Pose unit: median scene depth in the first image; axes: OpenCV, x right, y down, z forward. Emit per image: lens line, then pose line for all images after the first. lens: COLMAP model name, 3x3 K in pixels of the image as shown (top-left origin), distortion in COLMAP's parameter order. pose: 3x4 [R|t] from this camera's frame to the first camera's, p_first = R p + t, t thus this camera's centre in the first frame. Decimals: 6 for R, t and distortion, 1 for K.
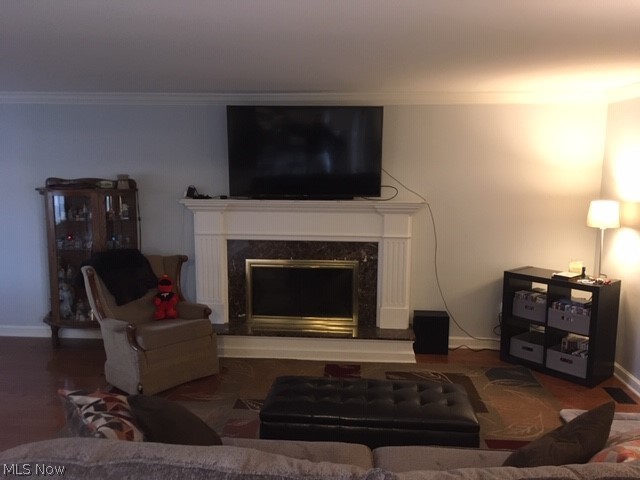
lens RADIAL K [[547.2, 0, 319.4], [0, 547.2, 243.3], [0, 0, 1]] dist [0.058885, -0.076540]
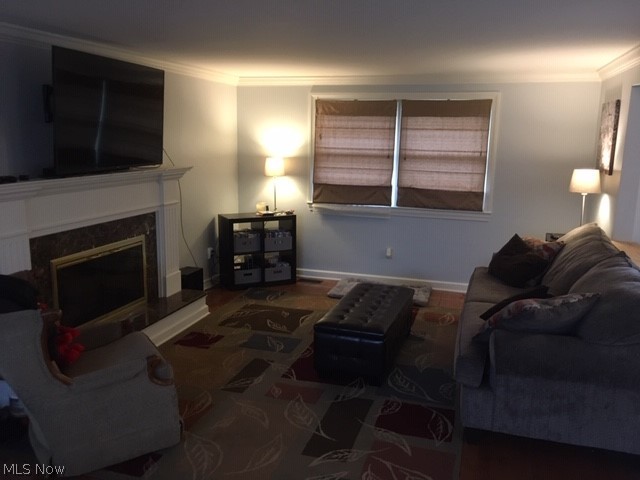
lens RADIAL K [[547.2, 0, 320.9], [0, 547.2, 240.0], [0, 0, 1]] dist [0.058885, -0.076540]
pose [[0.224395, -0.186272, 0.956530, -0.770002], [0.134024, 0.978133, 0.159038, -0.068593], [-0.965238, 0.092510, 0.244453, 0.486590]]
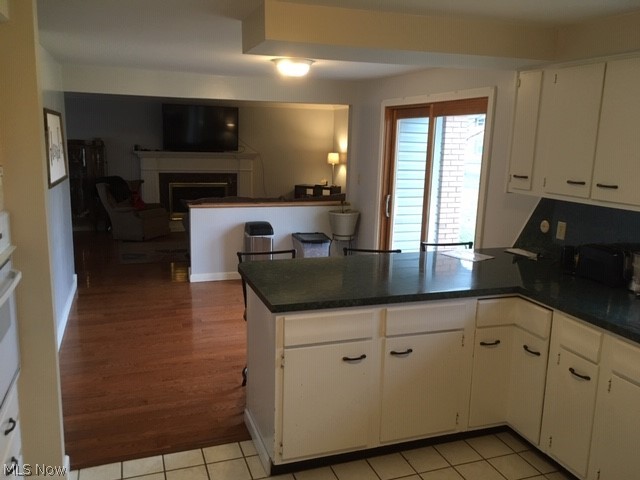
lens RADIAL K [[547.2, 0, 315.6], [0, 547.2, 242.0], [0, 0, 1]] dist [0.058885, -0.076540]
pose [[0.915613, -0.057476, 0.397931, -0.456078], [0.041010, 0.997918, 0.049774, 0.164773], [-0.399964, -0.029255, 0.916064, -1.008069]]
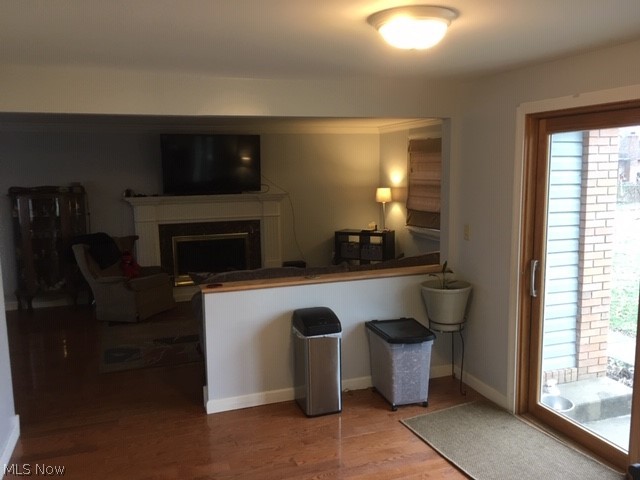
lens RADIAL K [[547.2, 0, 319.2], [0, 547.2, 242.0], [0, 0, 1]] dist [0.058885, -0.076540]
pose [[0.915962, -0.074211, 0.394342, -0.365186], [0.082805, 0.996554, -0.004794, 0.083822], [-0.392627, 0.037044, 0.918951, -0.518103]]
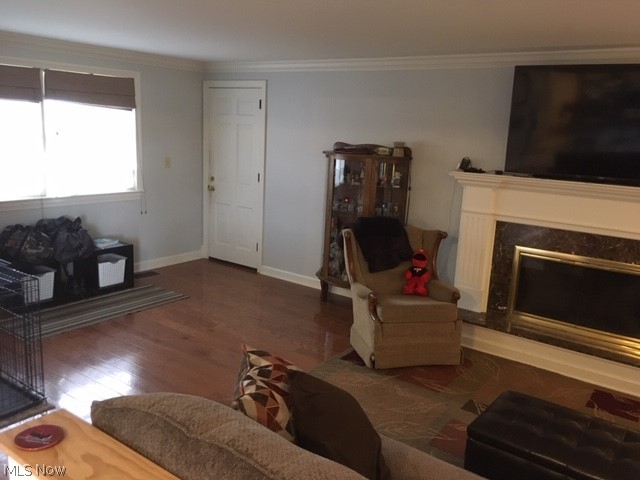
lens RADIAL K [[547.2, 0, 316.6], [0, 547.2, 240.8], [0, 0, 1]] dist [0.058885, -0.076540]
pose [[0.839151, 0.143465, -0.524637, 0.060376], [-0.121756, 0.989655, 0.075880, -0.006670], [0.530096, 0.000203, 0.847938, 0.092755]]
